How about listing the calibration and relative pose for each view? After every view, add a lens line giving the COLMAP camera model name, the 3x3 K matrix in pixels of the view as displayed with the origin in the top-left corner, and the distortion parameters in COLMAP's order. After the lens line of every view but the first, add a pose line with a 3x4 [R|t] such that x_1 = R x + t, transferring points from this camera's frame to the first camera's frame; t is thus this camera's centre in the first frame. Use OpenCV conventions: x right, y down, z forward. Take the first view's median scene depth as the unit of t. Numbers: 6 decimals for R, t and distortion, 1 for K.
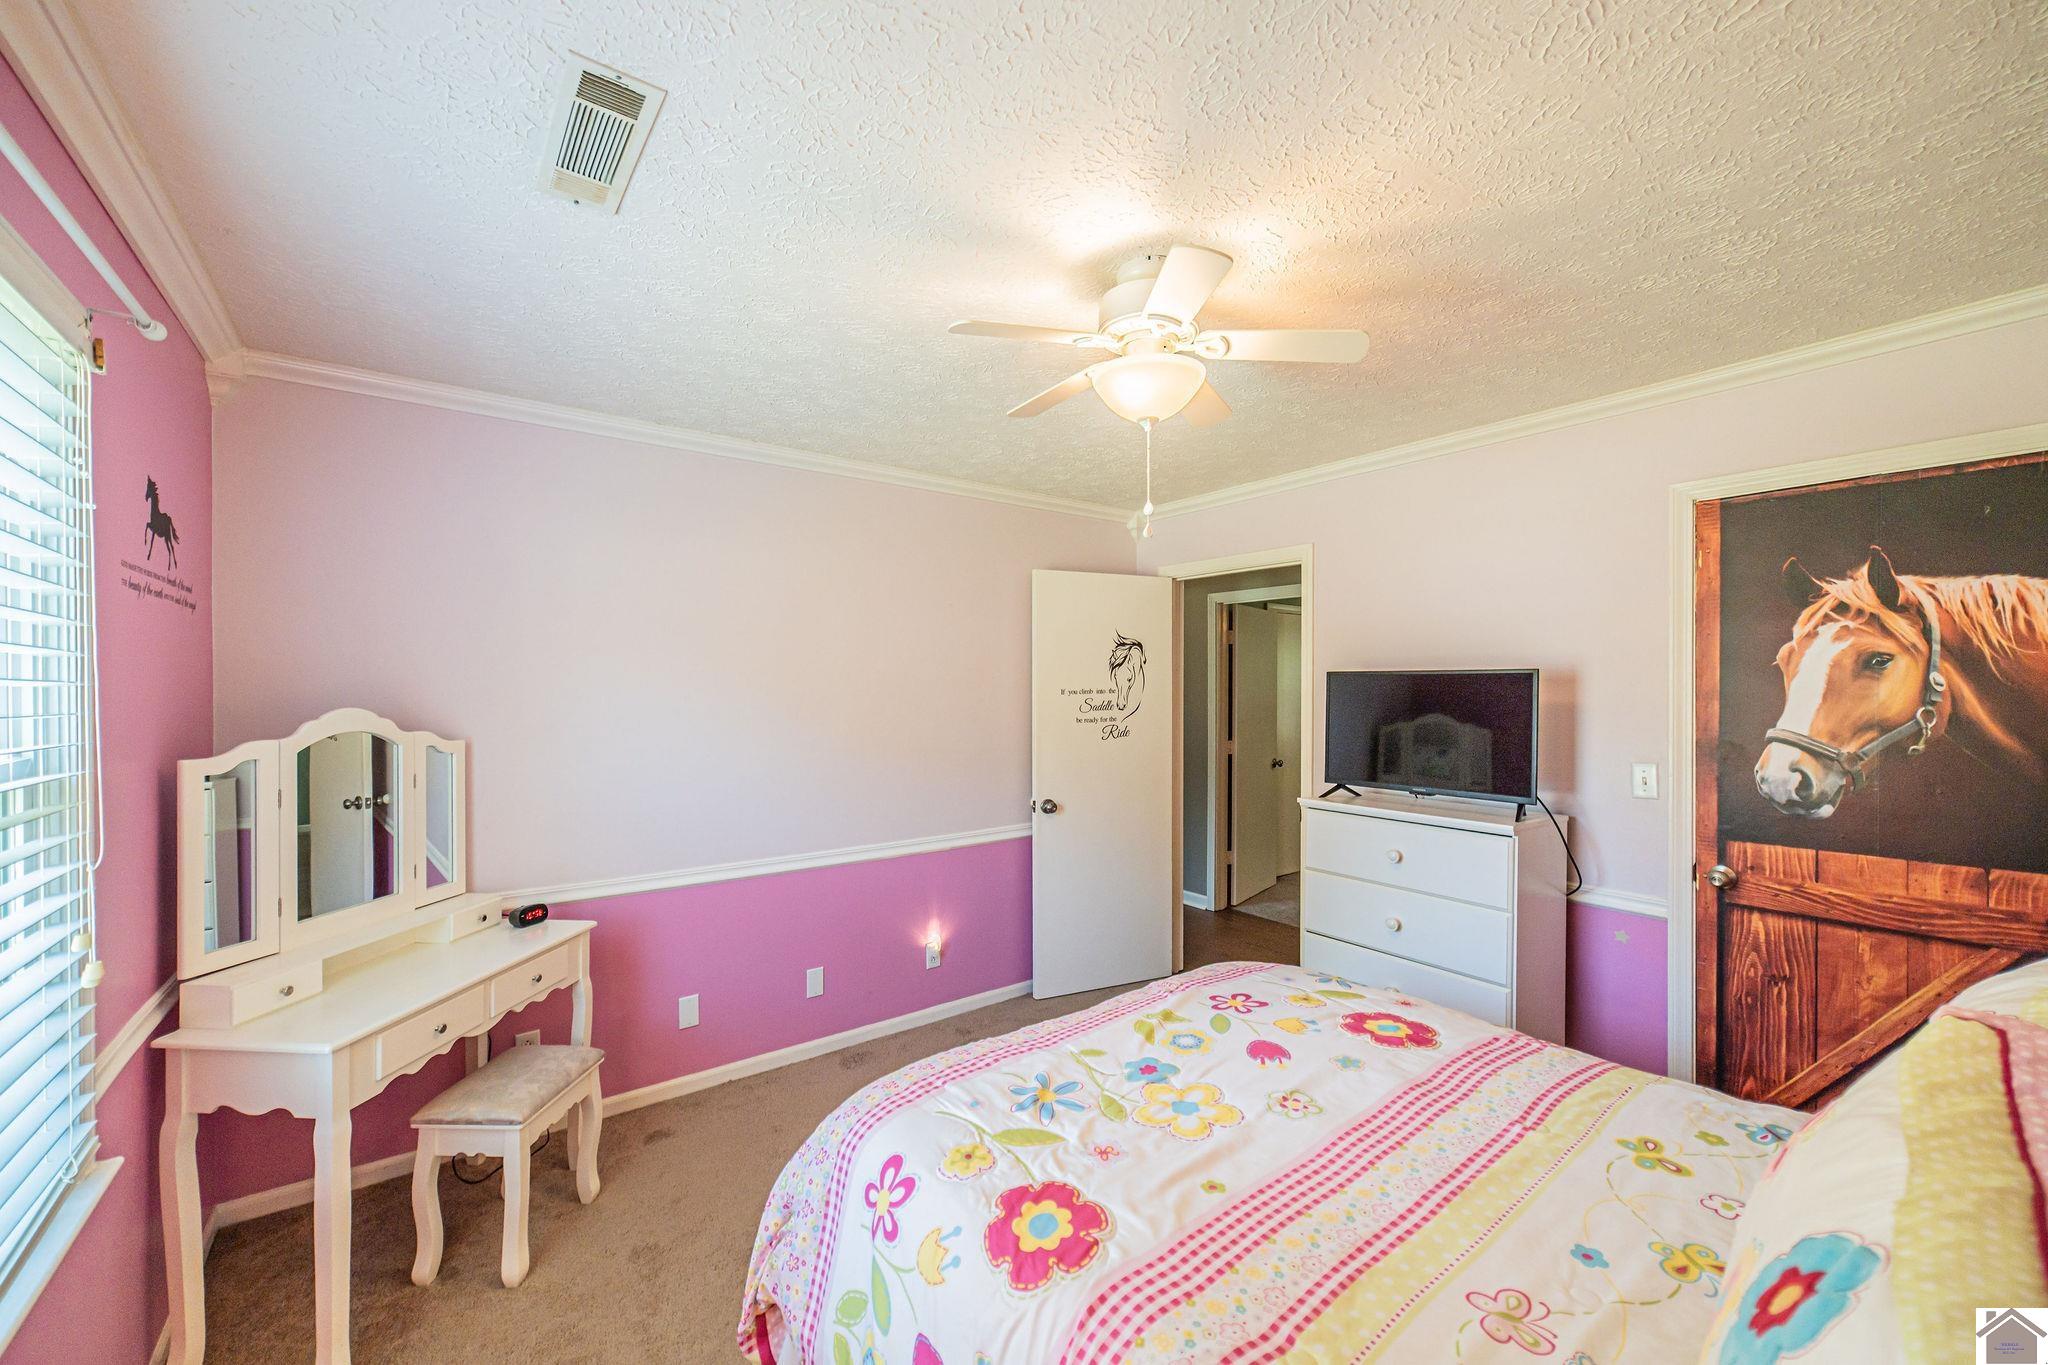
lens RADIAL K [[790.5, 0, 1008.9], [0, 790.5, 692.9], [0, 0, 1]] dist [-0.000698, 0.000828]
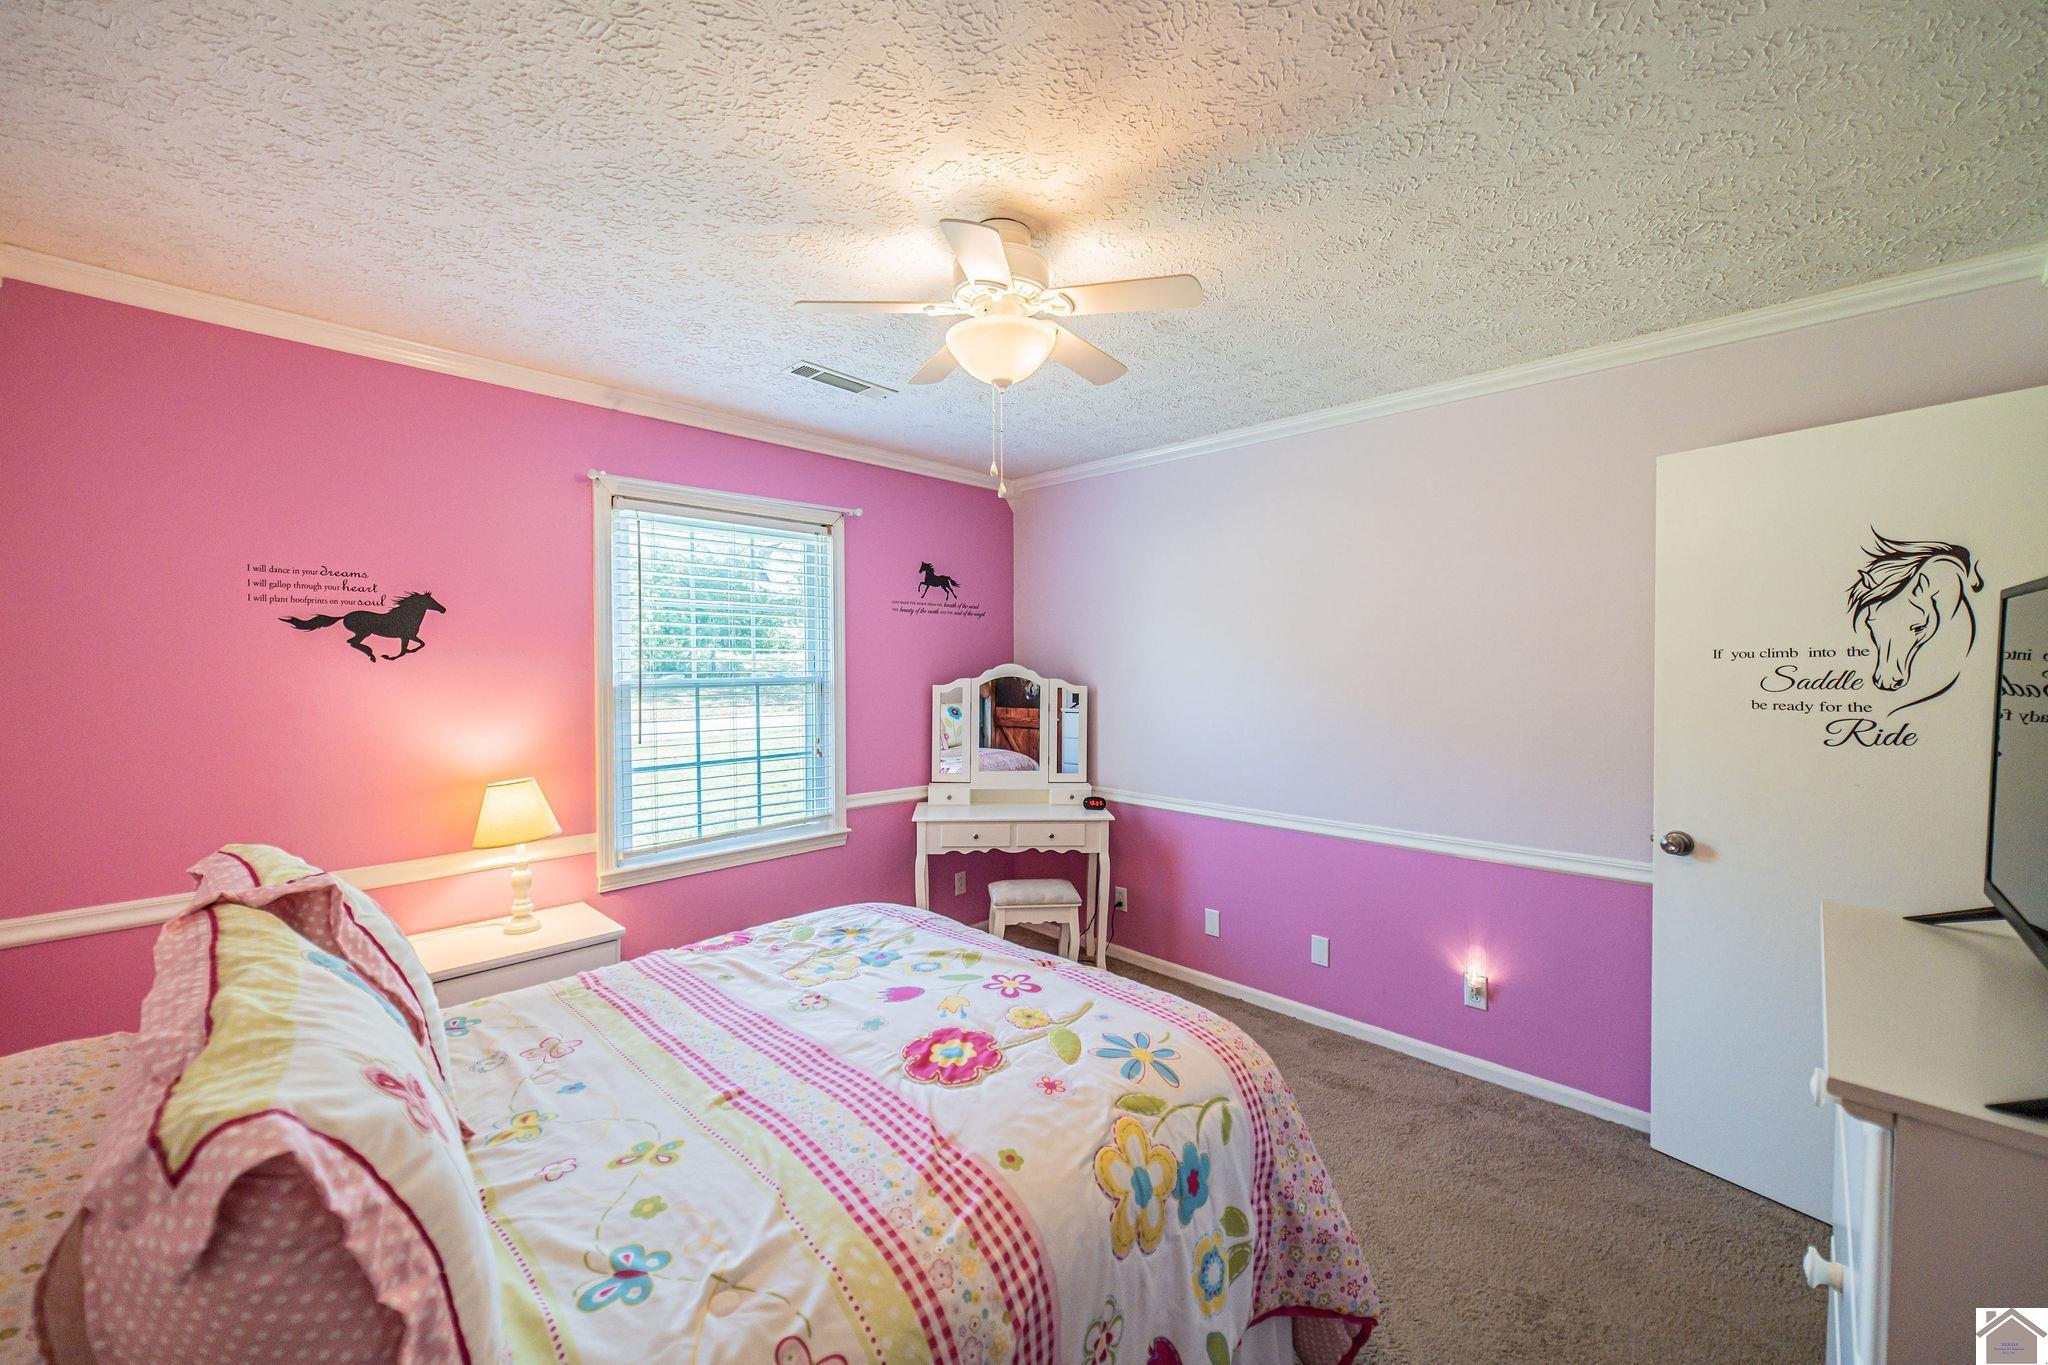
lens RADIAL K [[790.5, 0, 1021.6], [0, 790.5, 674.4], [0, 0, 1]] dist [-0.000698, 0.000828]
pose [[0.155178, 0.019481, -0.987694, 0.838412], [-0.005529, 0.999807, 0.018851, 0.008504], [0.987871, 0.002536, 0.155255, 0.608885]]
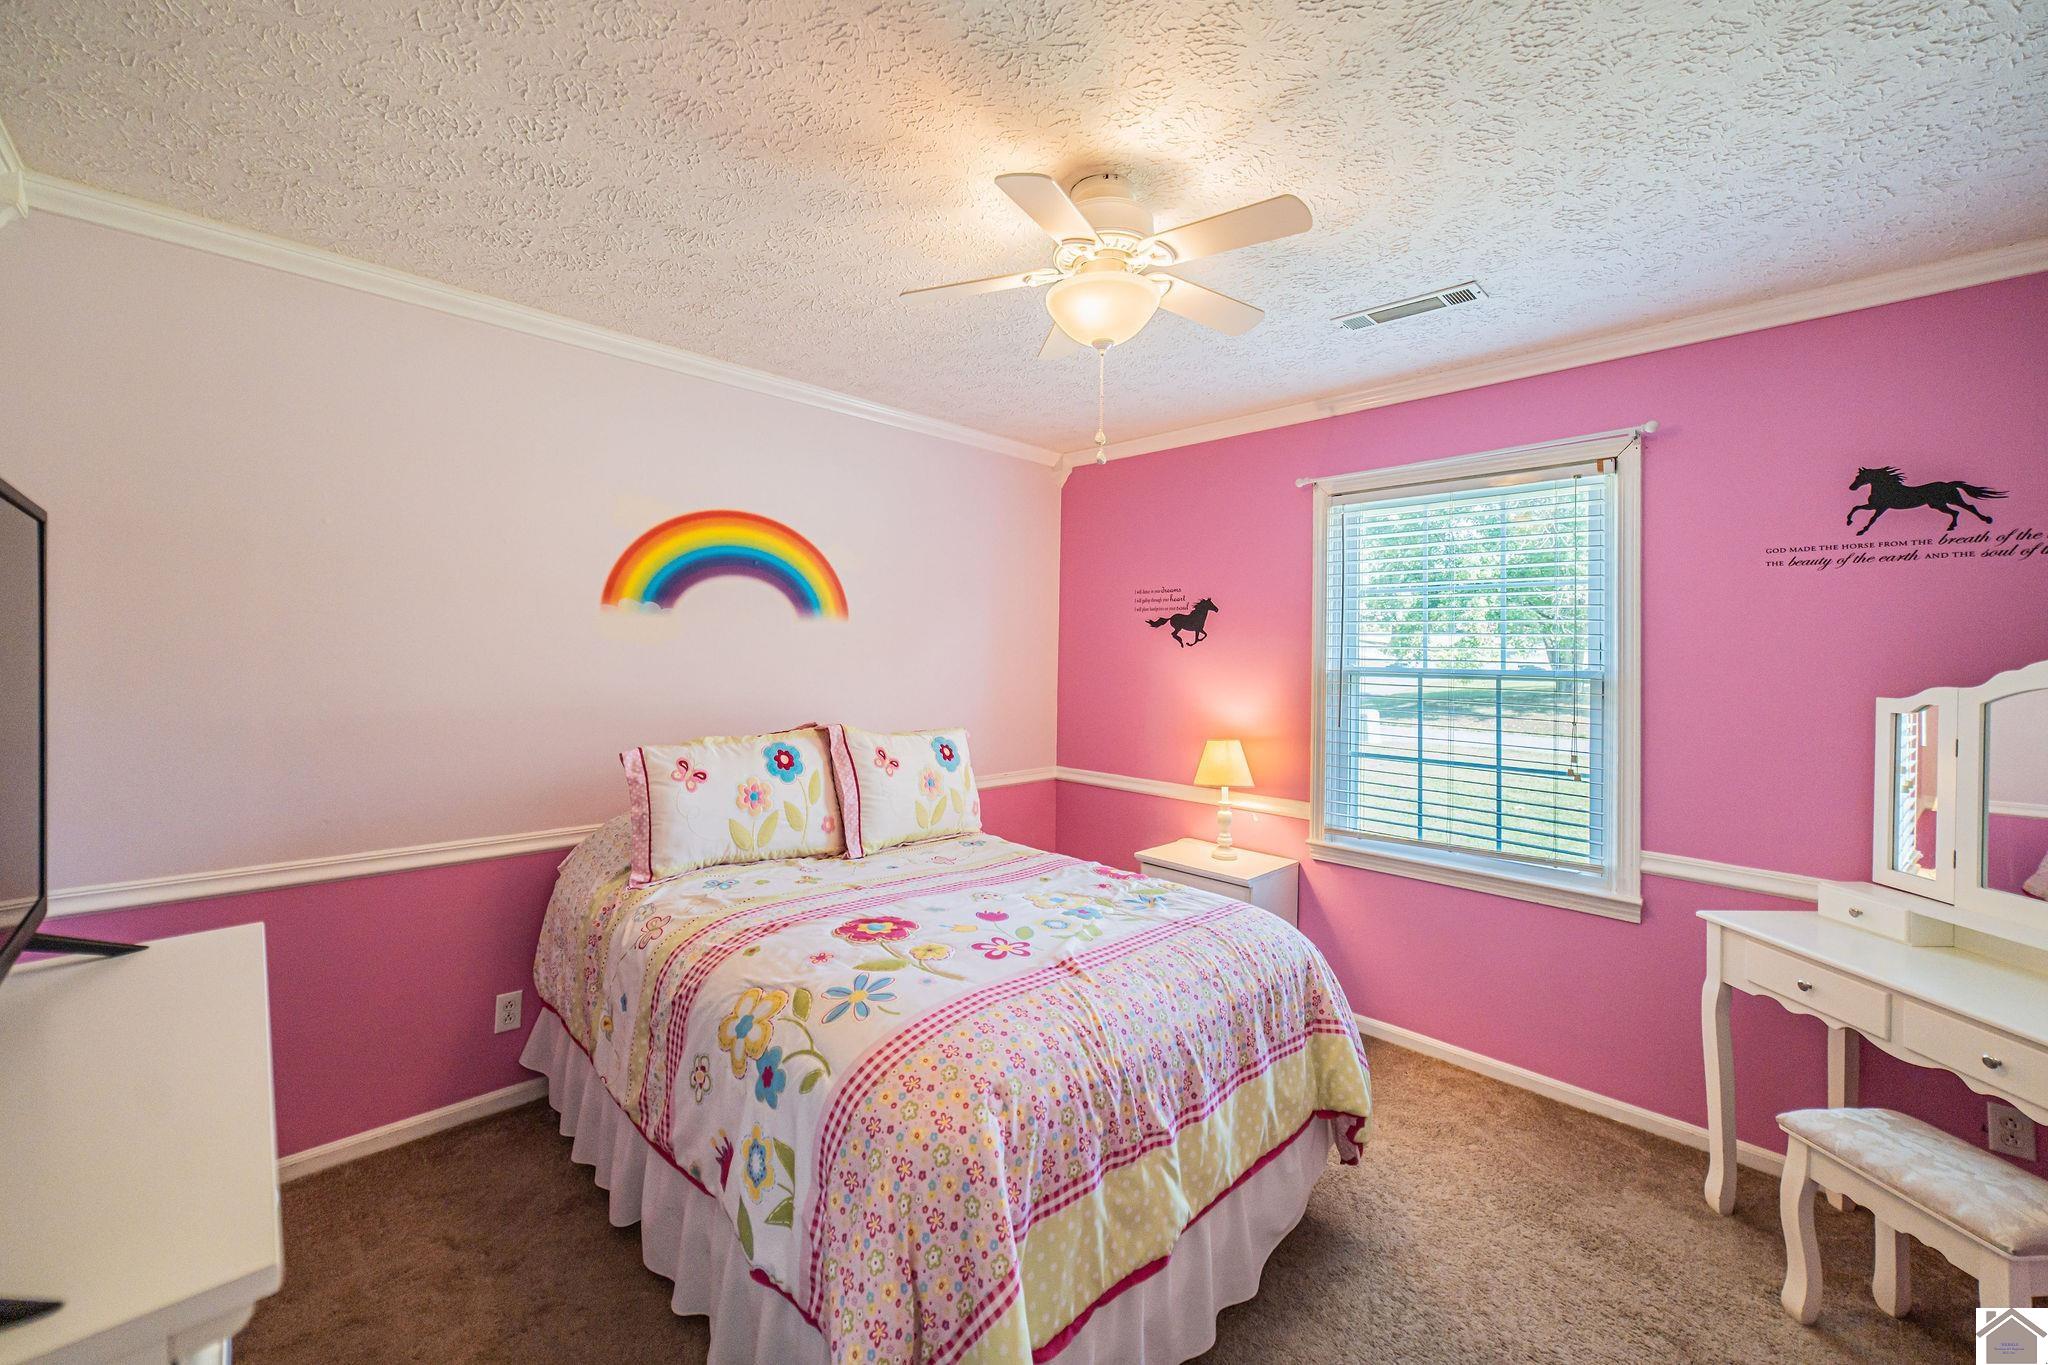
lens RADIAL K [[790.5, 0, 983.7], [0, 790.5, 644.5], [0, 0, 1]] dist [-0.000698, 0.000828]
pose [[-0.993157, -0.013645, -0.115990, 0.299959], [-0.013416, 0.999906, -0.002755, 0.019524], [0.116017, -0.001180, -0.993247, 1.366424]]
